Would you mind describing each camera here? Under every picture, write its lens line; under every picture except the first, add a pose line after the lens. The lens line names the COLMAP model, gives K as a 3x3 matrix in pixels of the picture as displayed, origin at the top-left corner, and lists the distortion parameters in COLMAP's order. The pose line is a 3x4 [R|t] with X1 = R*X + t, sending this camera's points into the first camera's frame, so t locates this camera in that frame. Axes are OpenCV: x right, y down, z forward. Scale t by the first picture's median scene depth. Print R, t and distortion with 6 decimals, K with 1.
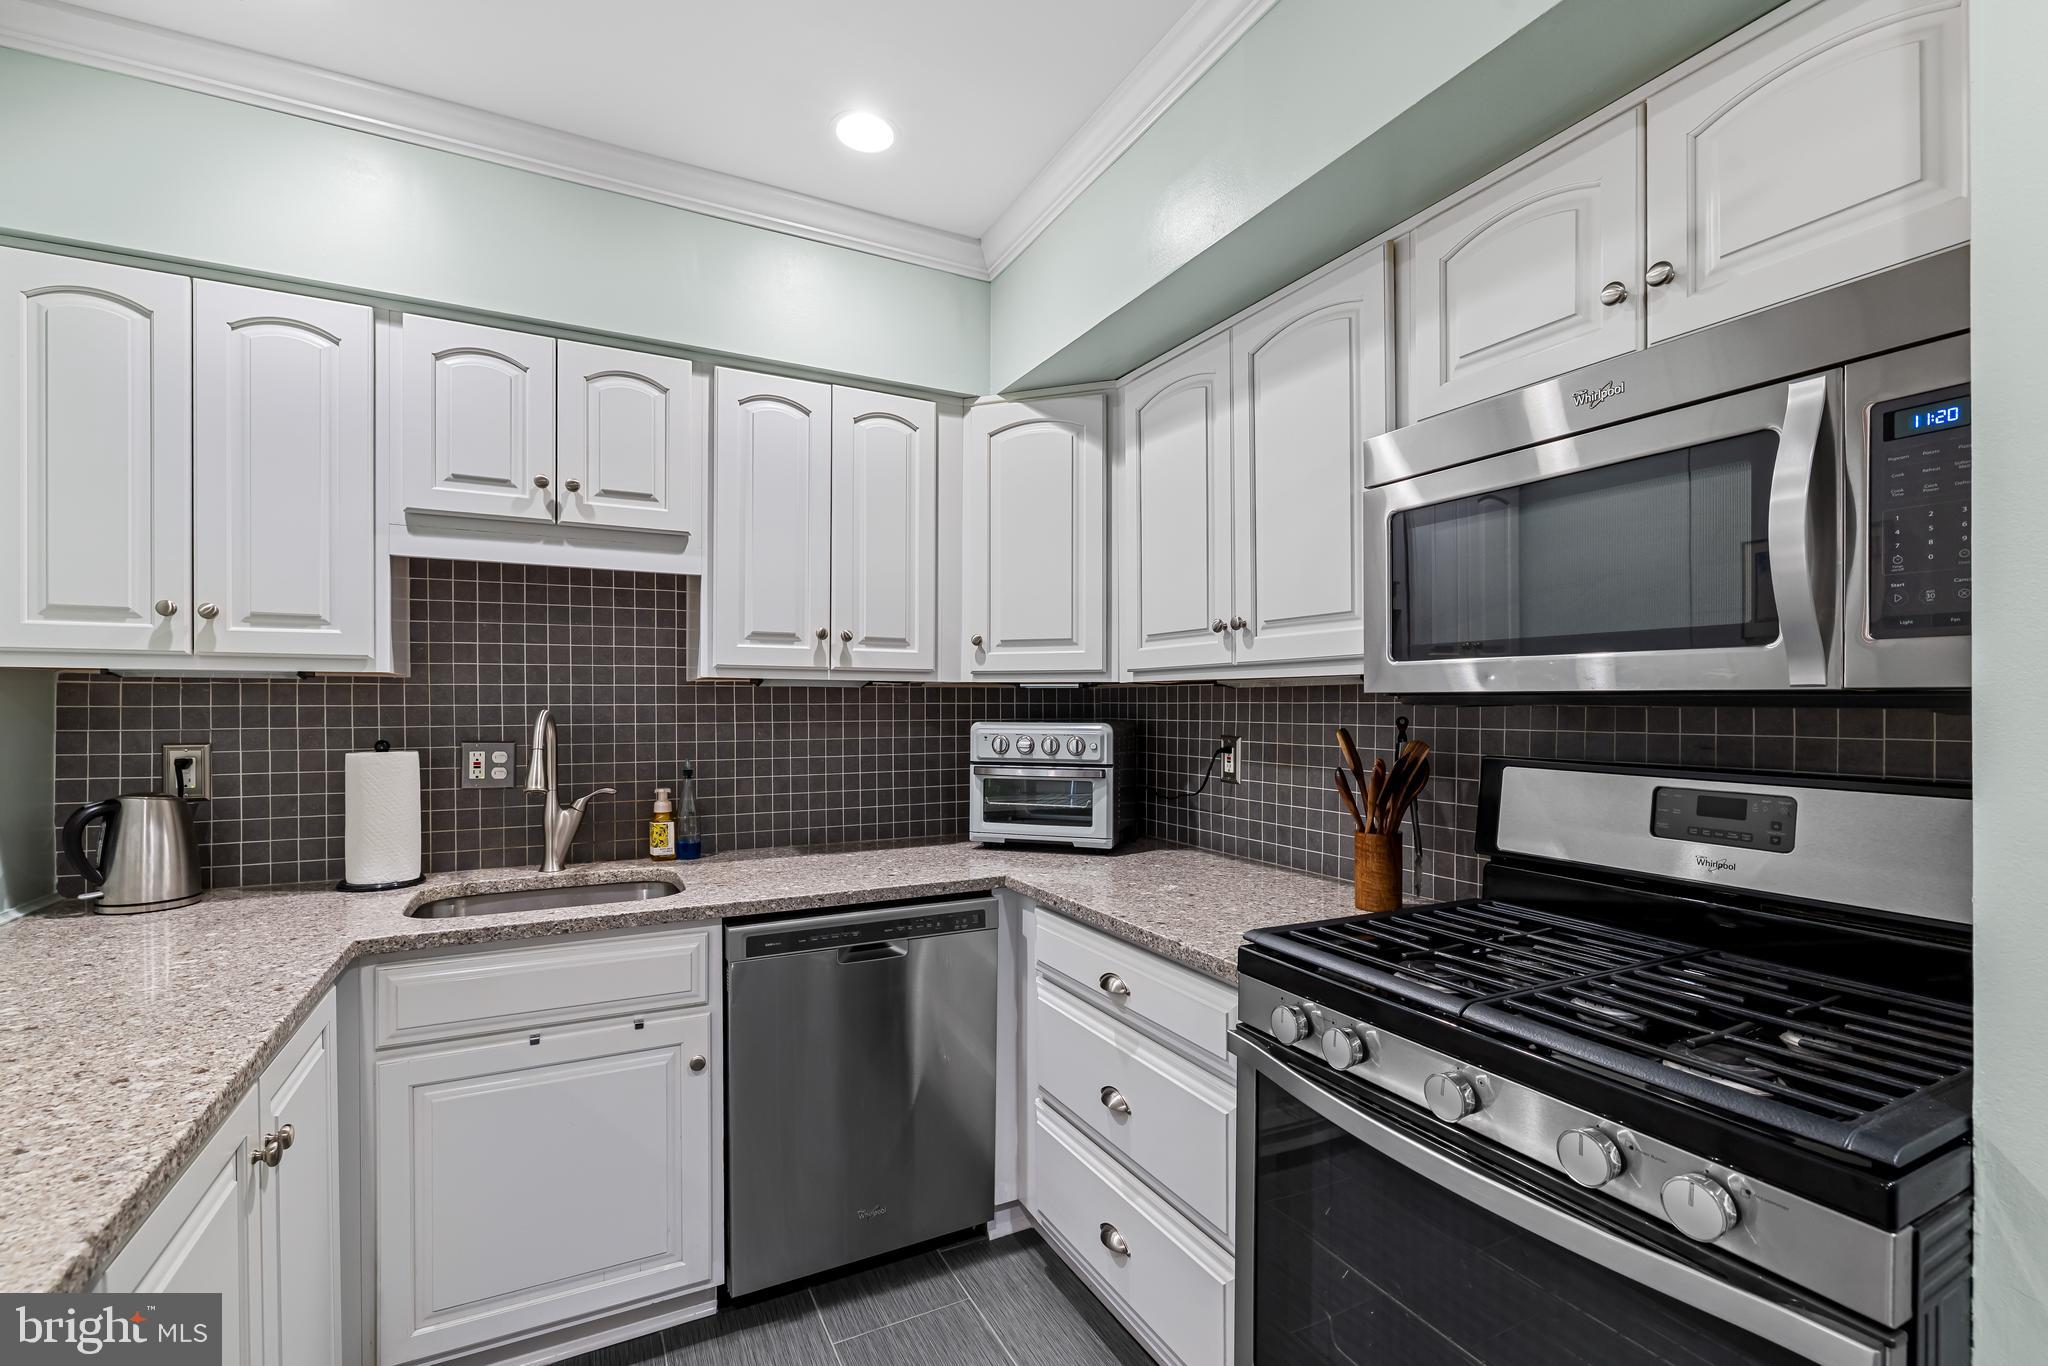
lens RADIAL K [[902.9, 0, 1034.9], [0, 902.9, 707.4], [0, 0, 1]] dist [-0.002661, 0.000799]
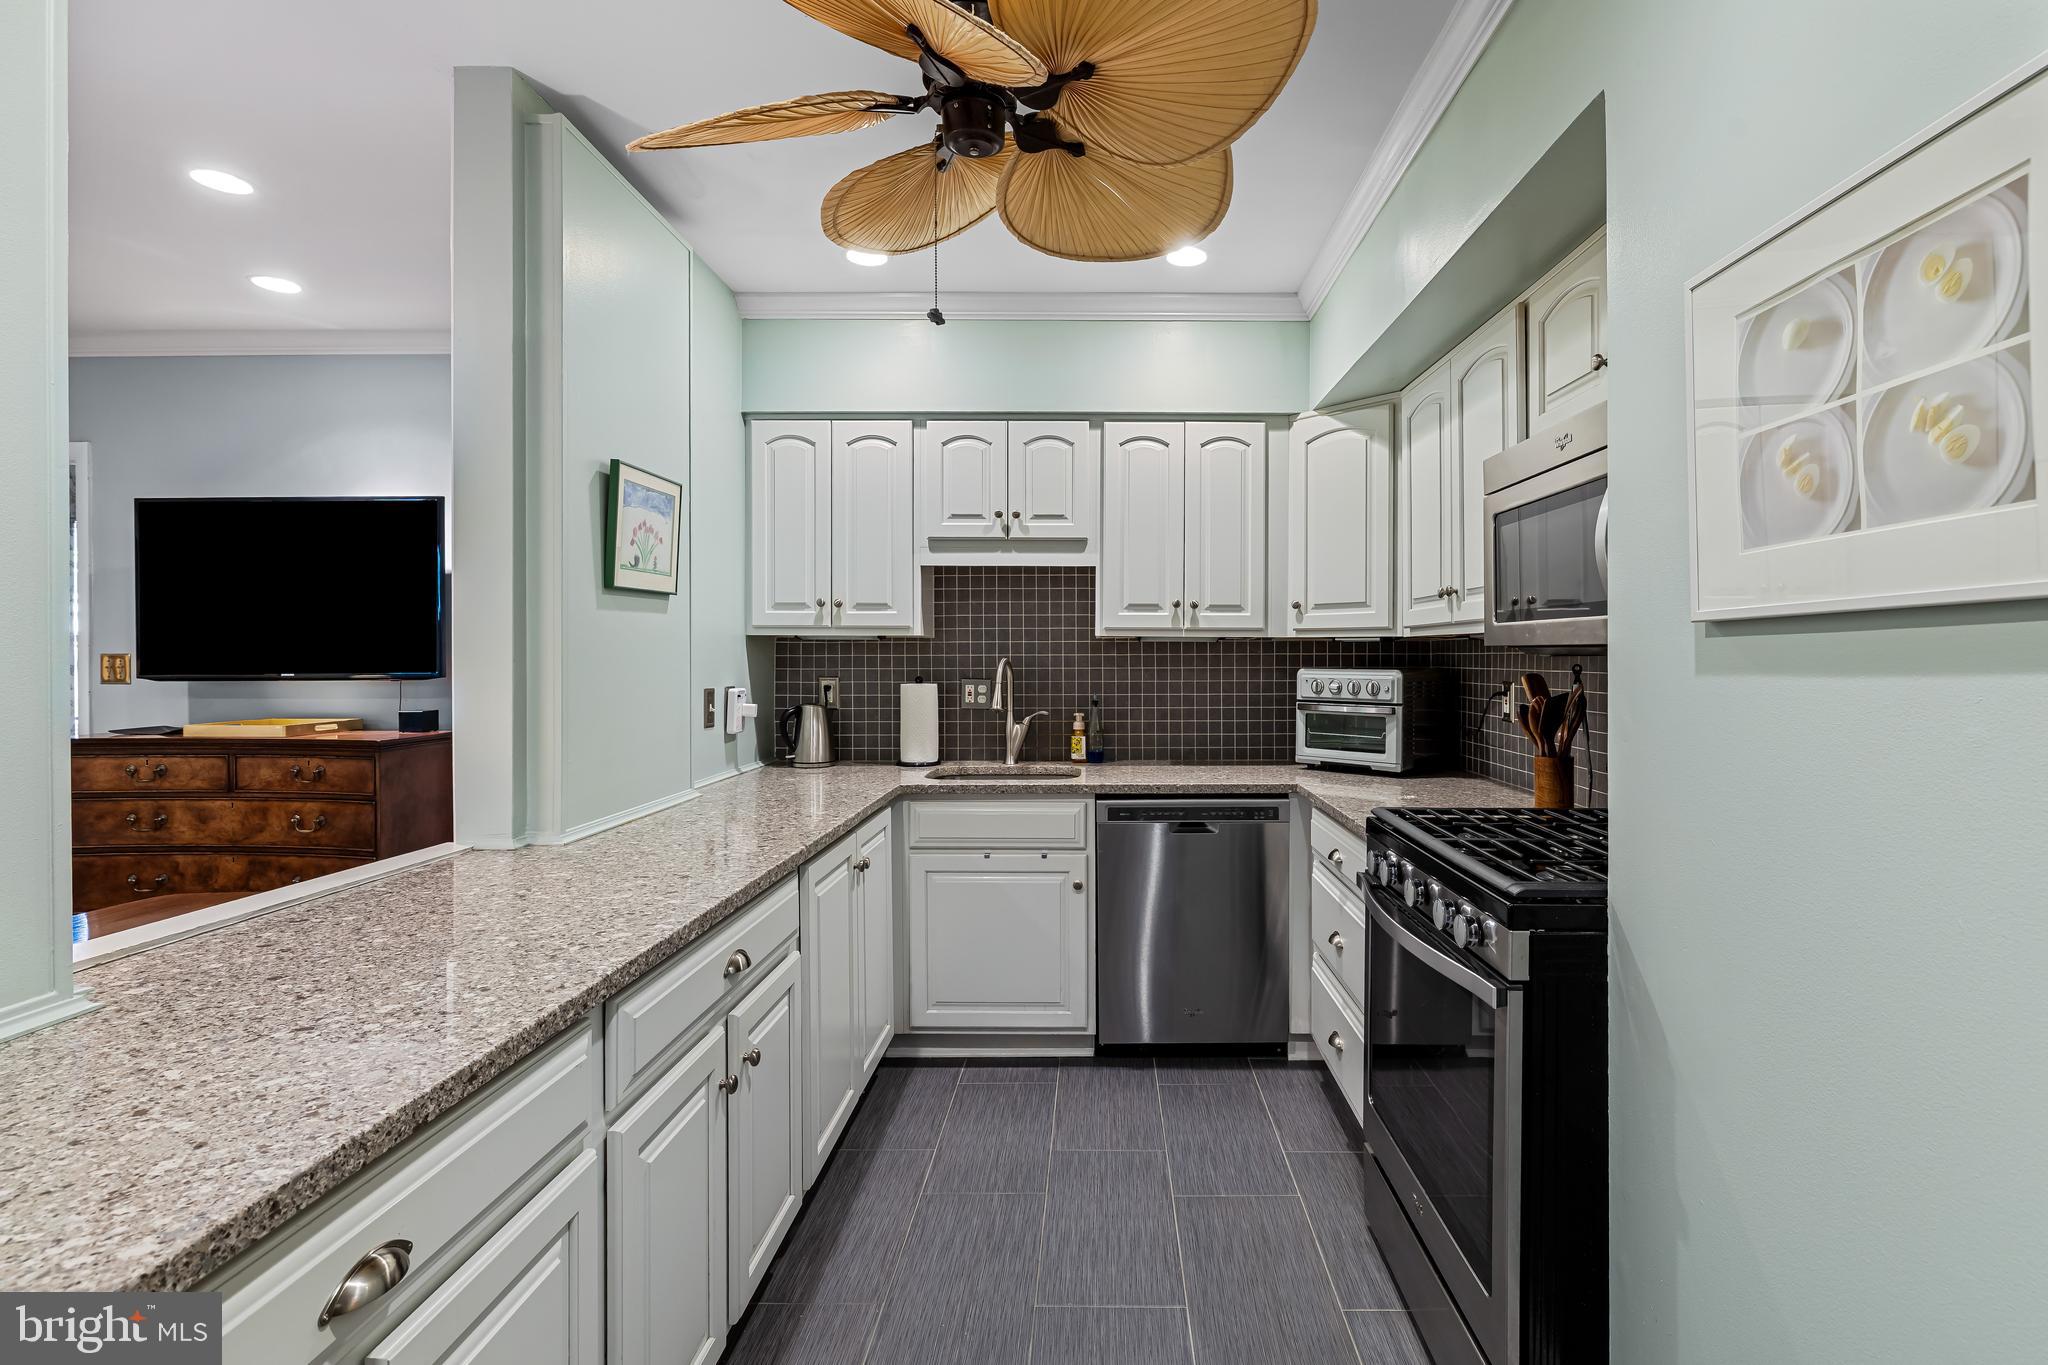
lens RADIAL K [[973.1, 0, 1091.2], [0, 973.1, 664.1], [0, 0, 1]] dist [-0.002131, 0.000868]
pose [[0.883057, 0.004497, -0.469244, 0.349389], [-0.001791, 0.999979, 0.006213, 0.002159], [0.469262, -0.004646, 0.883047, -0.379207]]
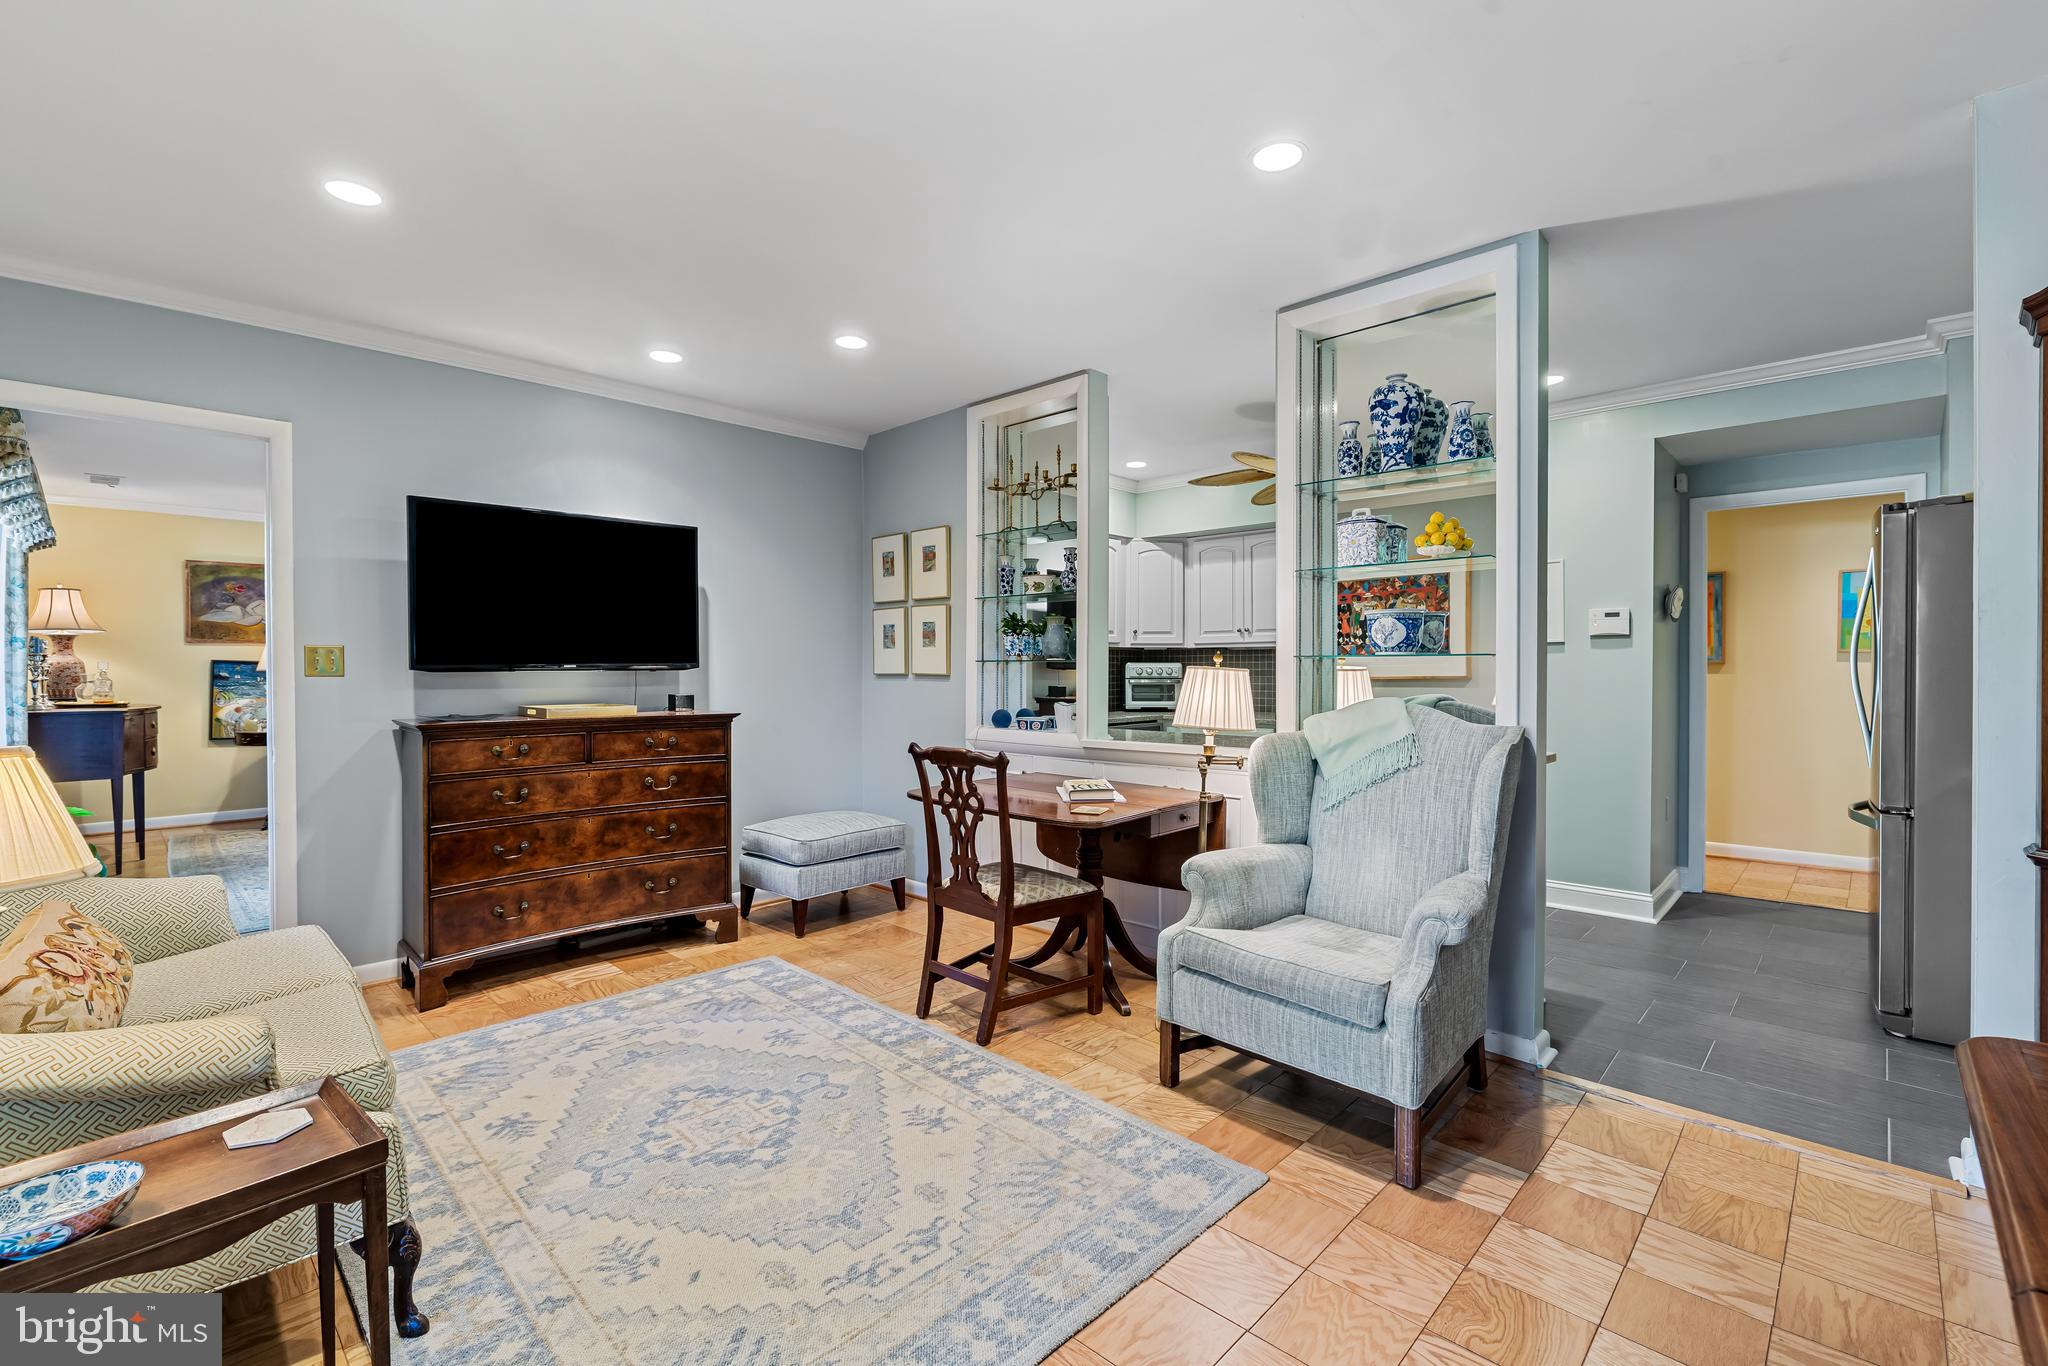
lens RADIAL K [[886.5, 0, 1026.9], [0, 886.5, 677.7], [0, 0, 1]] dist [-0.002153, 0.000198]
pose [[0.949216, -0.004535, 0.314591, -1.264963], [0.002095, 0.999965, 0.008095, 0.042323], [-0.314617, -0.007025, 0.949193, -1.463869]]
